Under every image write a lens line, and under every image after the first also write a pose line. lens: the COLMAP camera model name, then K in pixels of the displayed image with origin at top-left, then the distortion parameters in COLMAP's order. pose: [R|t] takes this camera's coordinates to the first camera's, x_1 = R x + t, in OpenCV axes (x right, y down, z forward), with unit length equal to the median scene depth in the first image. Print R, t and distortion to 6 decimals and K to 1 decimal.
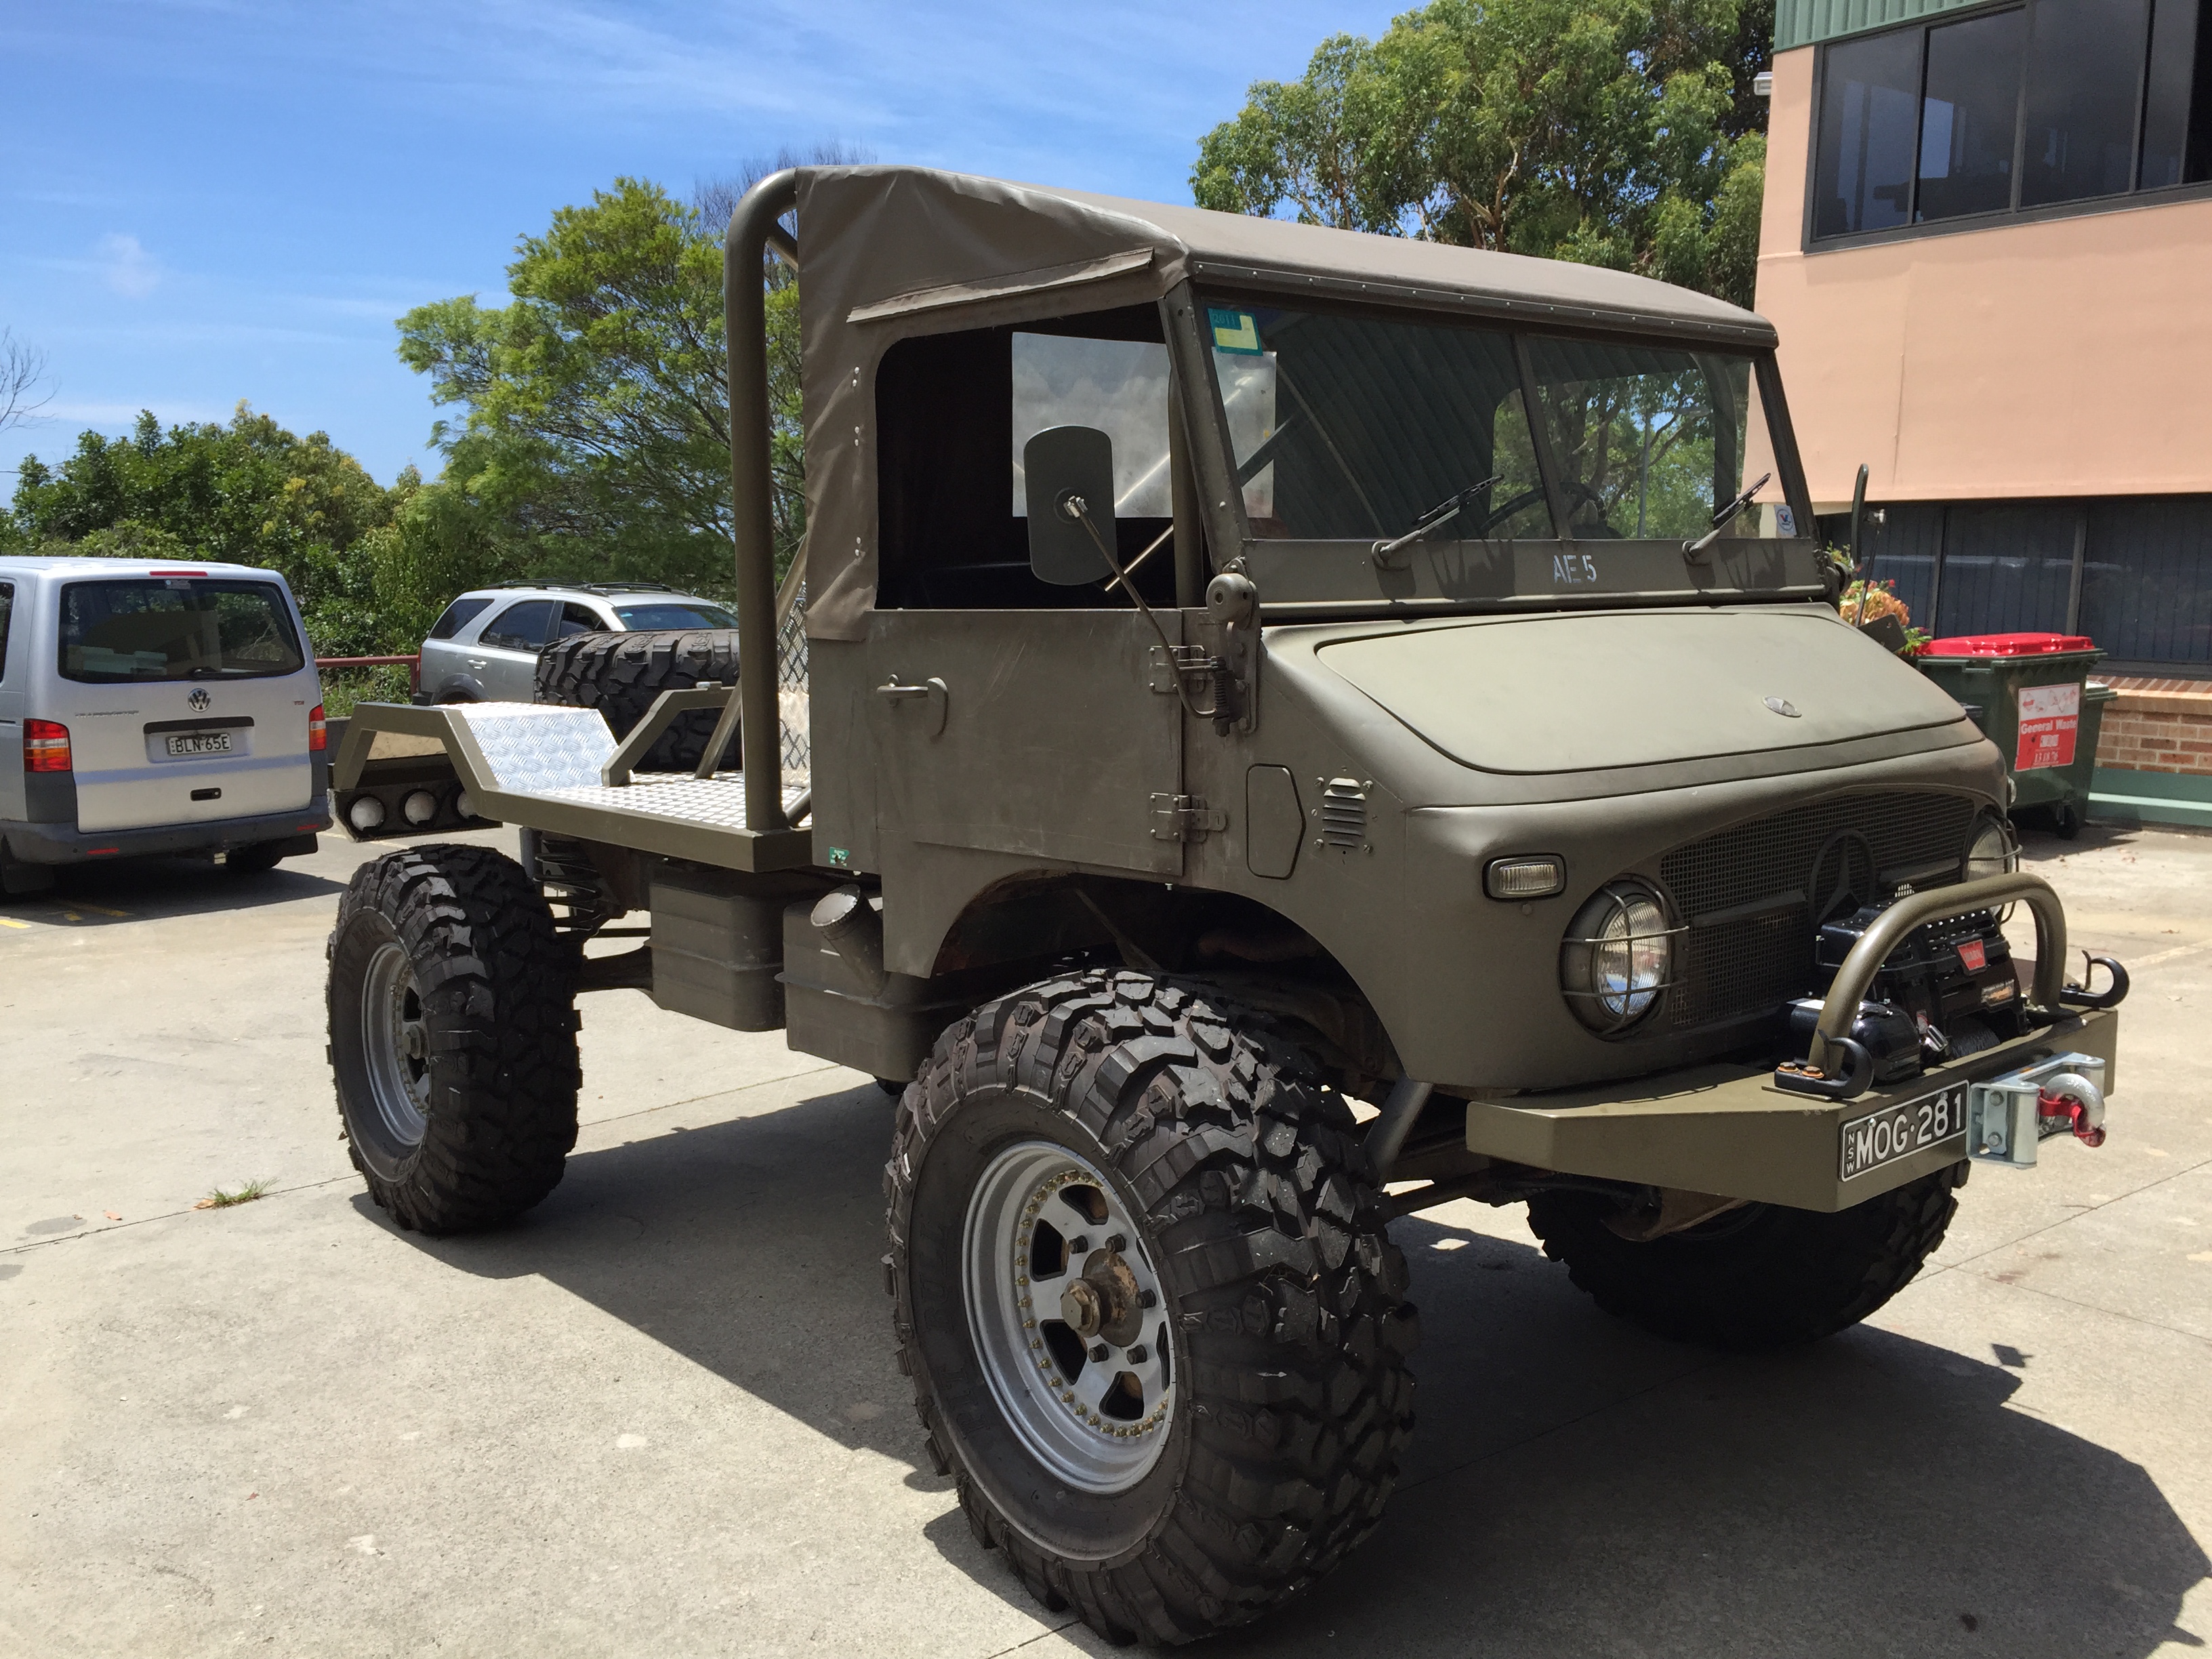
lens RADIAL K [[1954.6, 0, 1106.0], [0, 1954.6, 829.5], [0, 0, 1]] dist [0.097510, -0.098972]
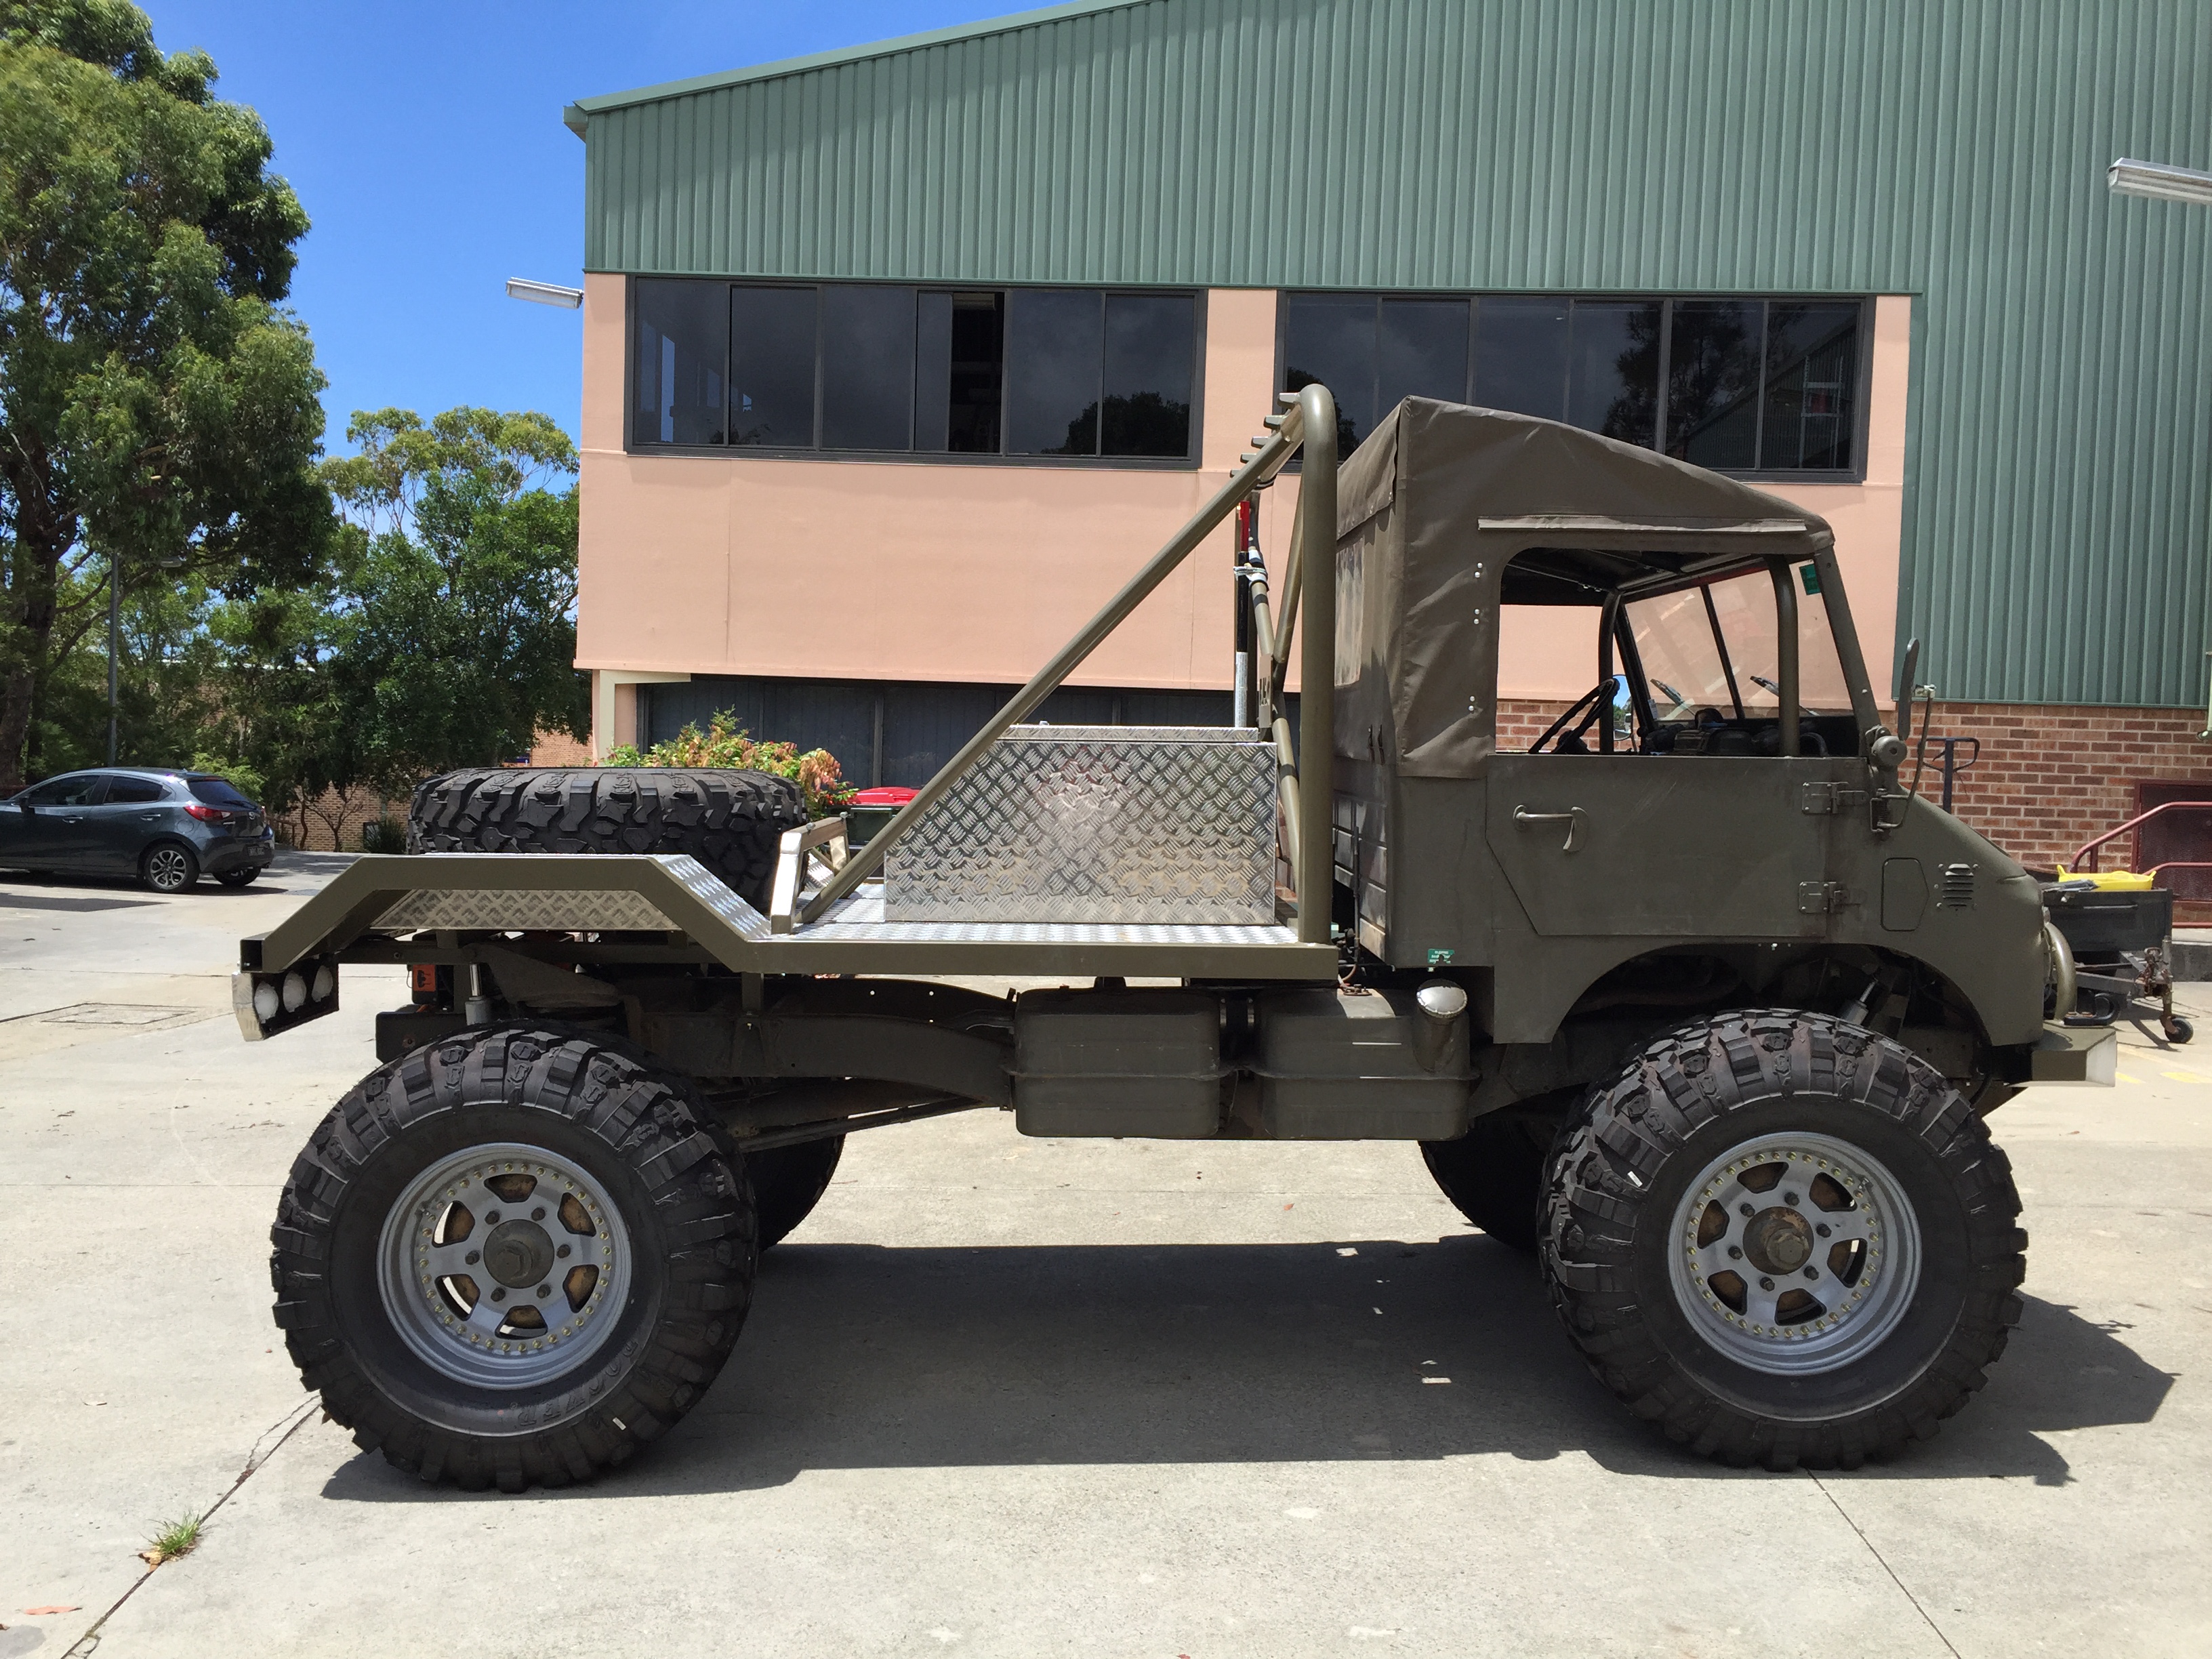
lens RADIAL K [[1924.9, 0, 1094.7], [0, 1924.9, 829.7], [0, 0, 1]] dist [0.072598, -0.076072]
pose [[0.624254, -0.011754, 0.781133, -1.140988], [0.073738, 0.996309, -0.043937, -0.025886], [-0.777733, 0.085027, 0.622817, 0.395705]]
